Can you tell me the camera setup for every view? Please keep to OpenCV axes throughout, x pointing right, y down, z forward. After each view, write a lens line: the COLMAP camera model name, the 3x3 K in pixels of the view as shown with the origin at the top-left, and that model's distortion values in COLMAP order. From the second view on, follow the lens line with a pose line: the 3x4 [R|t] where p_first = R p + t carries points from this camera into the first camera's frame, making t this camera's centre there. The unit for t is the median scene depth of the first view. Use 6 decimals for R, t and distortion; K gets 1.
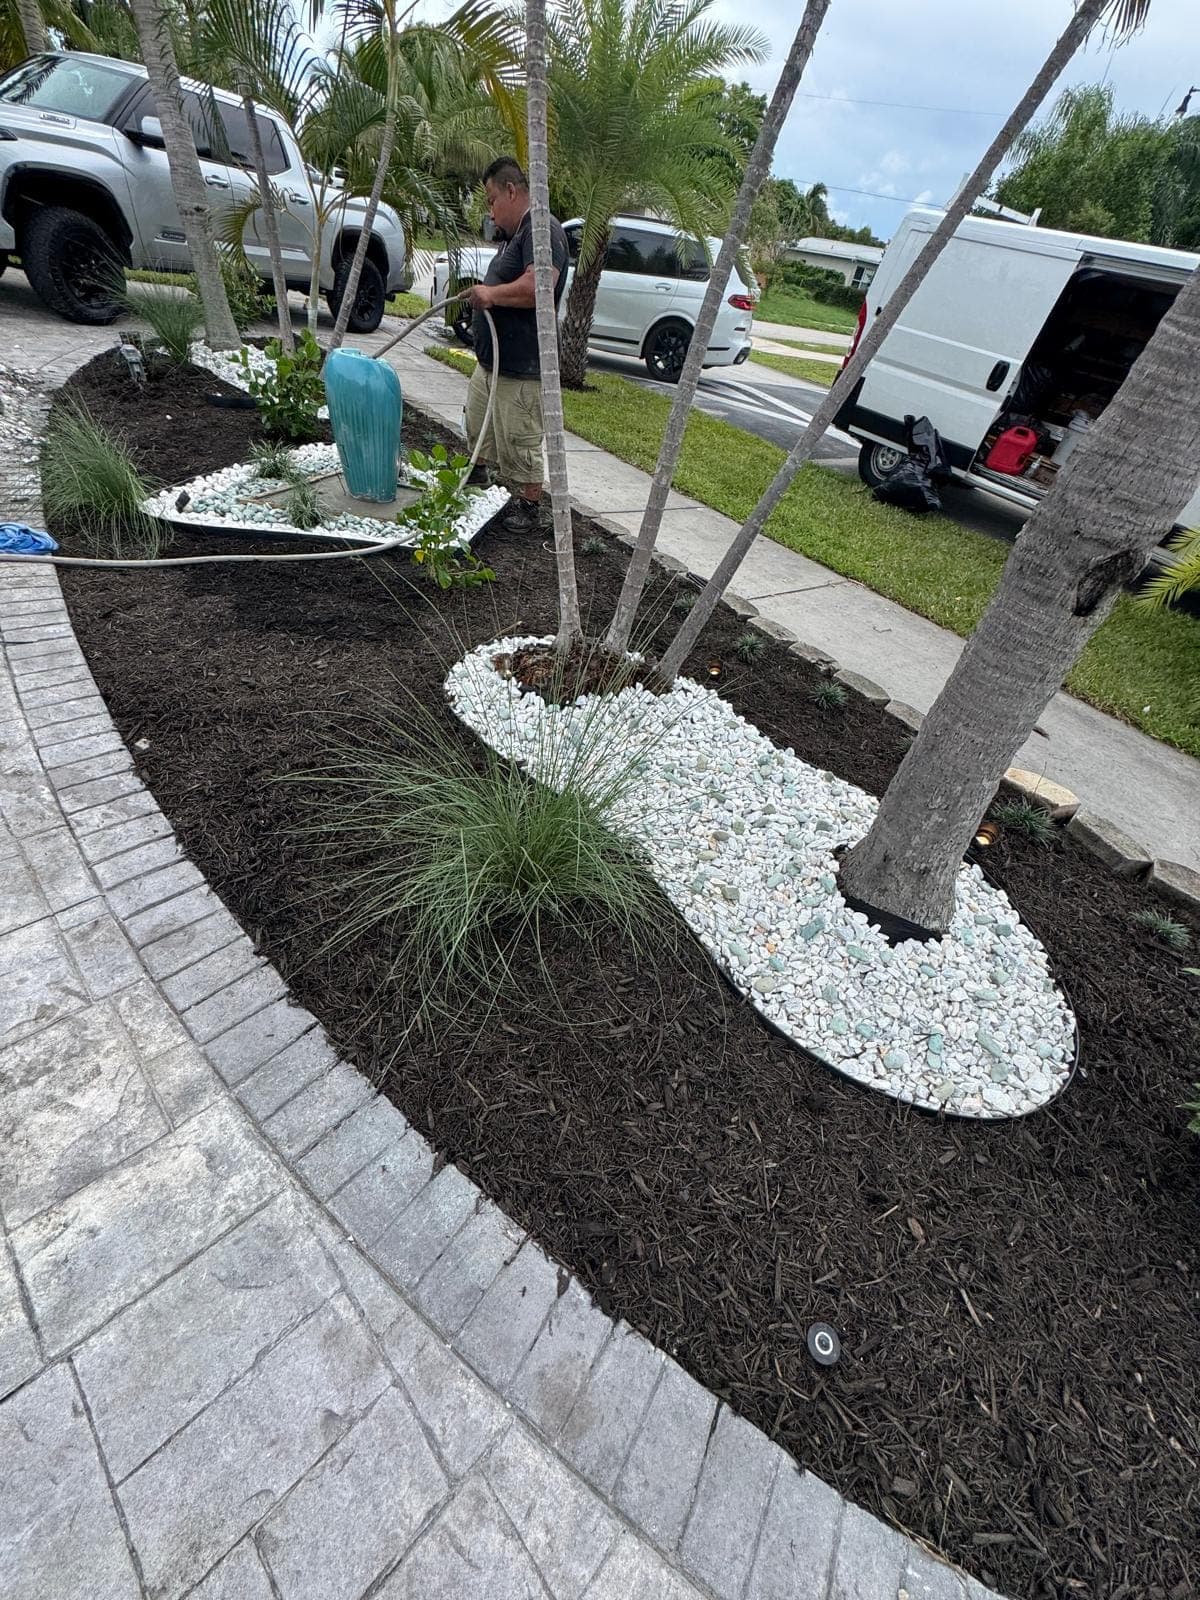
lens RADIAL K [[638.2, 0, 600.0], [0, 638.2, 800.0], [0, 0, 1]] dist [-0.001428, -0.000319]
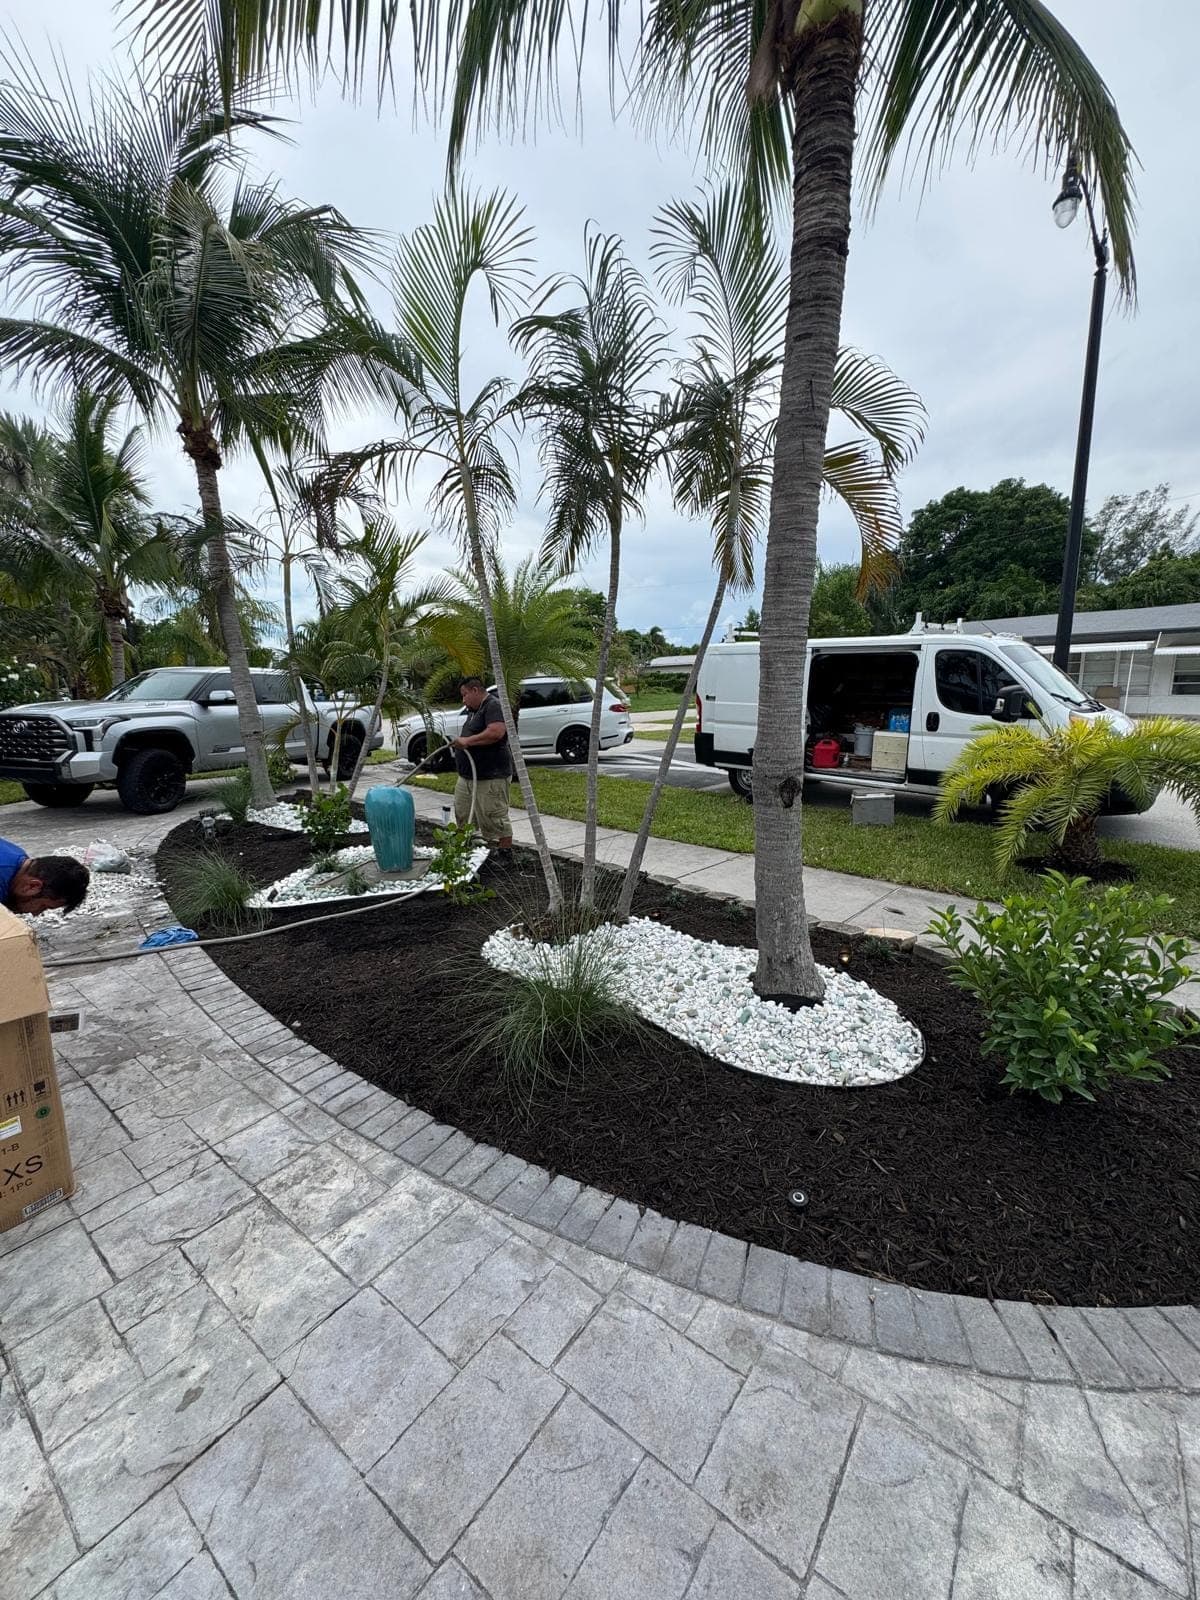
lens RADIAL K [[638.2, 0, 600.0], [0, 638.2, 800.0], [0, 0, 1]] dist [-0.001428, -0.000319]
pose [[0.972319, -0.206427, 0.109475, -0.076298], [0.233438, 0.837783, -0.493586, 0.398181], [0.010173, 0.505478, 0.862779, -0.590095]]
